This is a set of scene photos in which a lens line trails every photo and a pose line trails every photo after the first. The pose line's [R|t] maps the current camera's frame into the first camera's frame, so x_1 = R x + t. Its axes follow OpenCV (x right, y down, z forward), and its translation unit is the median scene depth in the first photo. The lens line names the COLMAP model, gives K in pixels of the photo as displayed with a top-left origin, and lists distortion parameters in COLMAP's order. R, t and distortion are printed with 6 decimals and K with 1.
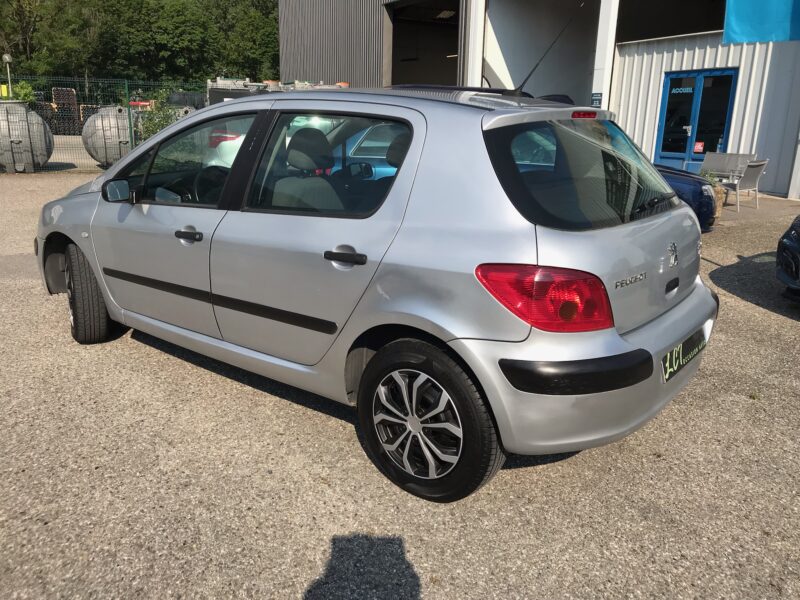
lens RADIAL K [[653.0, 0, 396.2], [0, 653.0, 286.7], [0, 0, 1]] dist [0.014238, 0.007906]
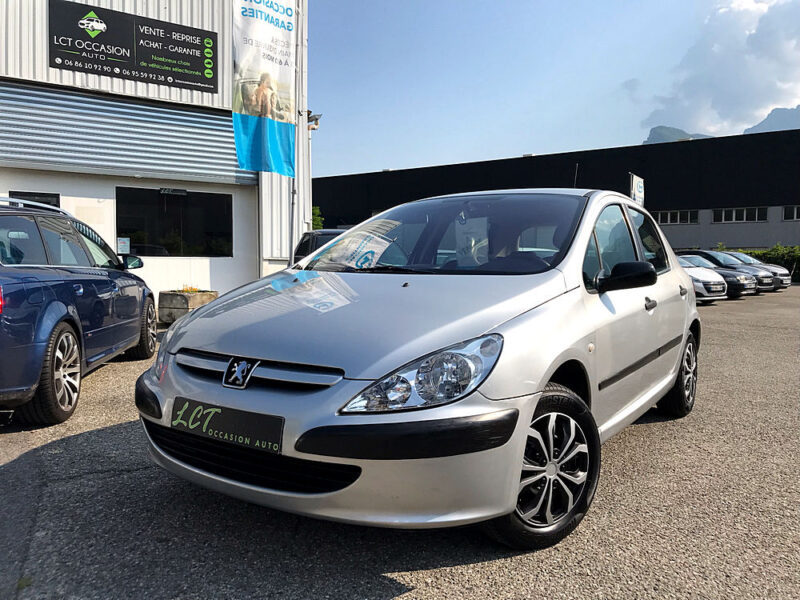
lens RADIAL K [[651.7, 0, 396.8], [0, 651.7, 287.3], [0, 0, 1]] dist [0.018123, 0.001650]
pose [[-0.086805, -0.053225, 0.994803, -0.342092], [0.240150, 0.968006, 0.072746, -0.071977], [-0.966847, 0.245216, -0.071246, 0.365285]]
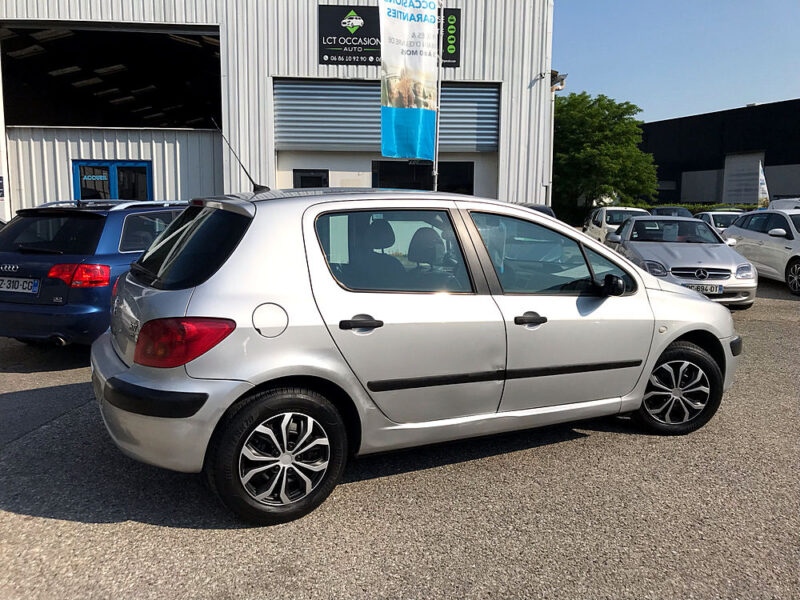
lens RADIAL K [[651.7, 0, 396.8], [0, 651.7, 287.3], [0, 0, 1]] dist [0.018123, 0.001650]
pose [[0.425262, -0.120185, 0.897055, -0.352840], [0.225593, 0.973937, 0.023540, -0.048286], [-0.876504, 0.192359, 0.441292, 0.160948]]
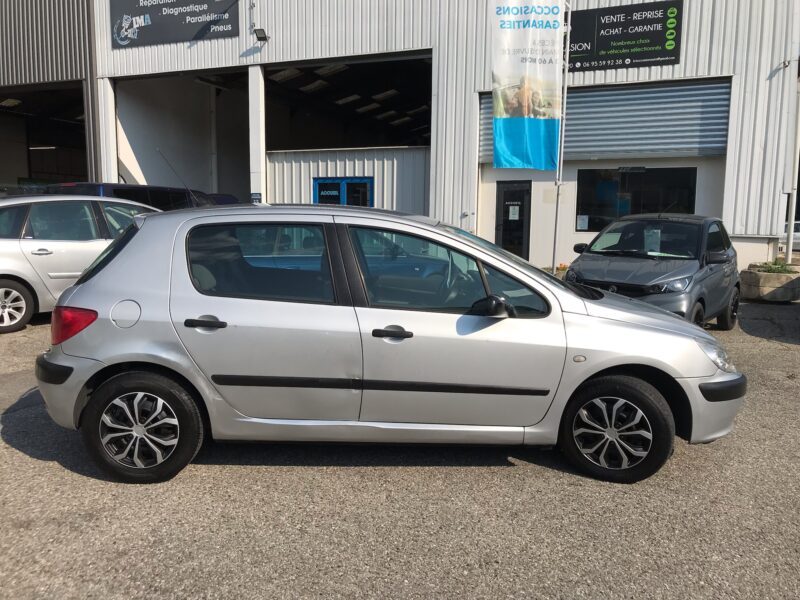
lens RADIAL K [[651.1, 0, 397.1], [0, 651.1, 287.9], [0, 0, 1]] dist [0.044643, -0.051208]
pose [[0.777432, -0.076258, 0.624327, -0.255382], [0.159529, 0.984071, -0.078453, -0.013350], [-0.608399, 0.160590, 0.777214, 0.017594]]
